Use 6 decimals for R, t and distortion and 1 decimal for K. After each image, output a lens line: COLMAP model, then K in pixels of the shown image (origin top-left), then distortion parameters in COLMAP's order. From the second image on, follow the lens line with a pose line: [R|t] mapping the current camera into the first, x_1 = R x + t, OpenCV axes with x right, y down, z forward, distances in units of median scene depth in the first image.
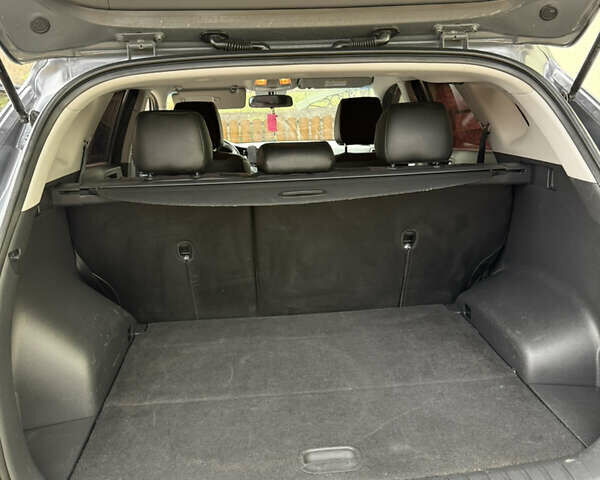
lens RADIAL K [[528.7, 0, 301.0], [0, 528.7, 240.1], [0, 0, 1]] dist [0.030861, -0.064852]
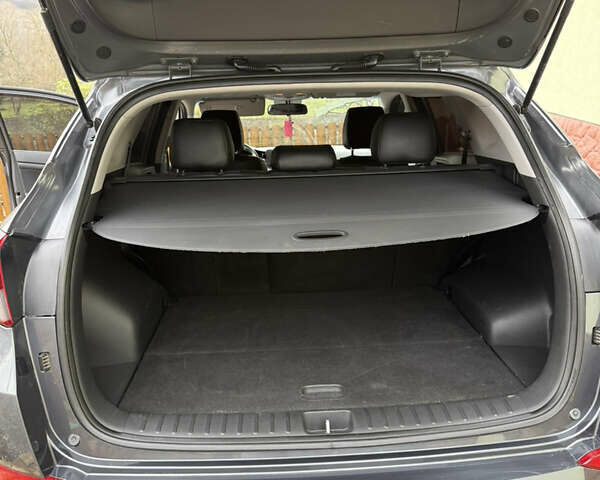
lens RADIAL K [[528.7, 0, 300.1], [0, 528.7, 240.0], [0, 0, 1]] dist [0.030861, -0.064852]
pose [[0.999154, 0.014284, -0.038563, 0.039704], [-0.014726, 0.999829, -0.011210, 0.054387], [0.038396, 0.011769, 0.999193, -0.246146]]
